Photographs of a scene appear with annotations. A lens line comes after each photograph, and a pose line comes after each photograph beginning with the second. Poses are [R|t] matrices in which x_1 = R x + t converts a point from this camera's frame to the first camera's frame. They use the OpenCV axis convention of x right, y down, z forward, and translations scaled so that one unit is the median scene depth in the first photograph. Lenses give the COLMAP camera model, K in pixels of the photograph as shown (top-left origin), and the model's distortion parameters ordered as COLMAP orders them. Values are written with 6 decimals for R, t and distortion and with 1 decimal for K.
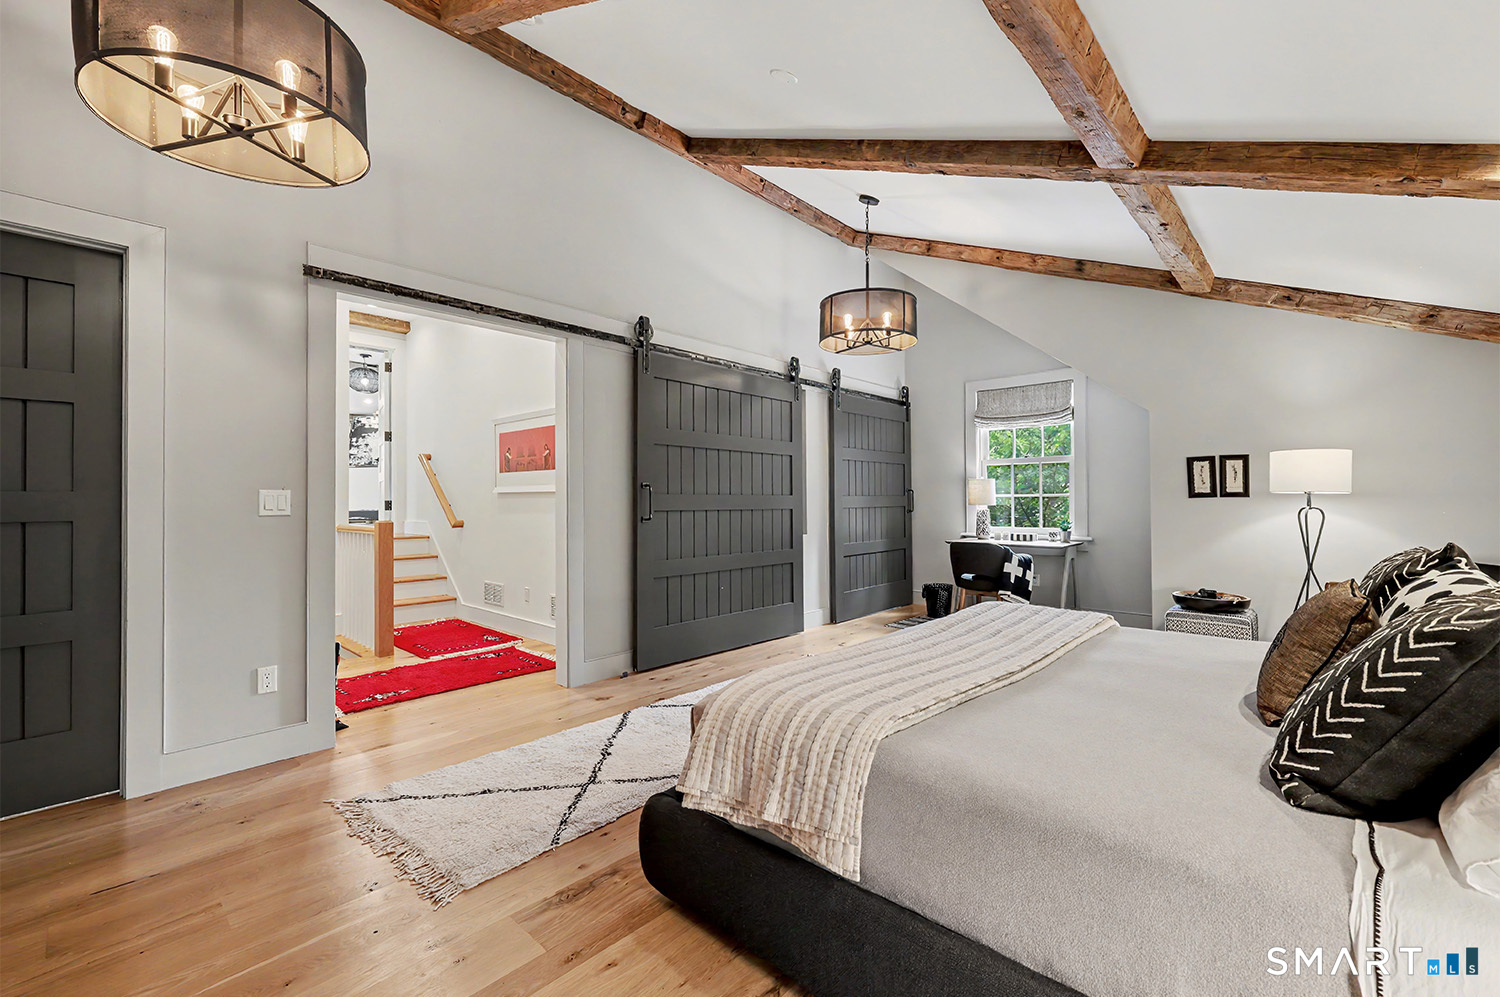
lens RADIAL K [[606.1, 0, 755.6], [0, 606.1, 494.7], [0, 0, 1]] dist [-0.000316, -0.000019]
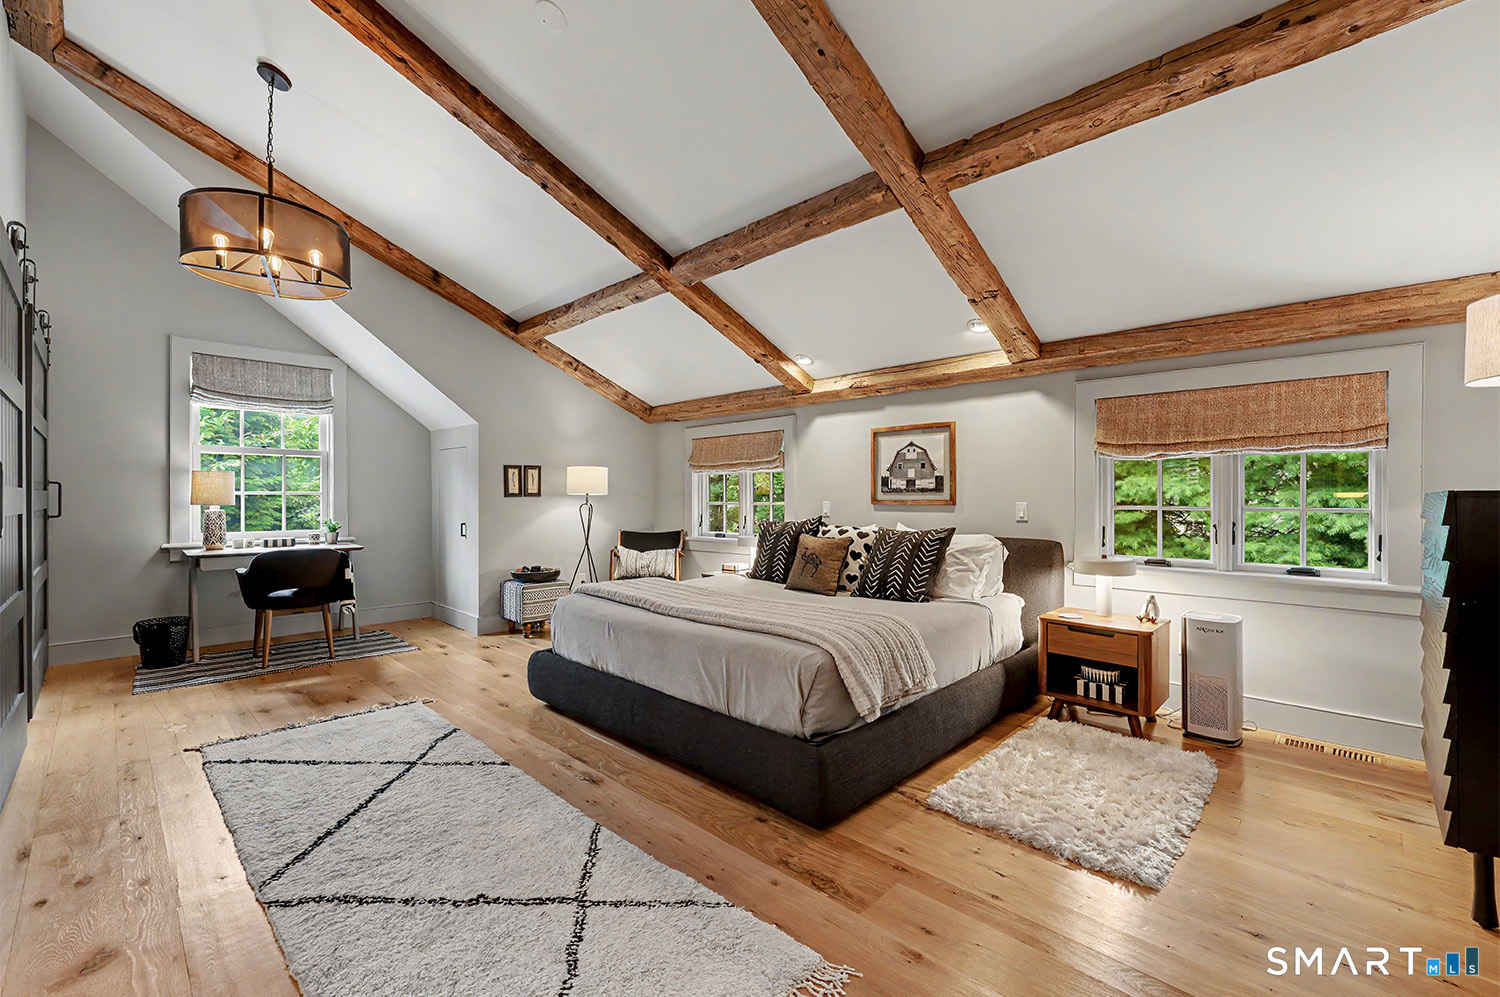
lens RADIAL K [[606.1, 0, 755.6], [0, 606.1, 494.7], [0, 0, 1]] dist [-0.000316, -0.000019]
pose [[0.057285, 0.009767, 0.998310, -0.523062], [-0.010135, 0.999906, -0.009201, 0.006894], [-0.998306, -0.009591, 0.057379, 0.414372]]
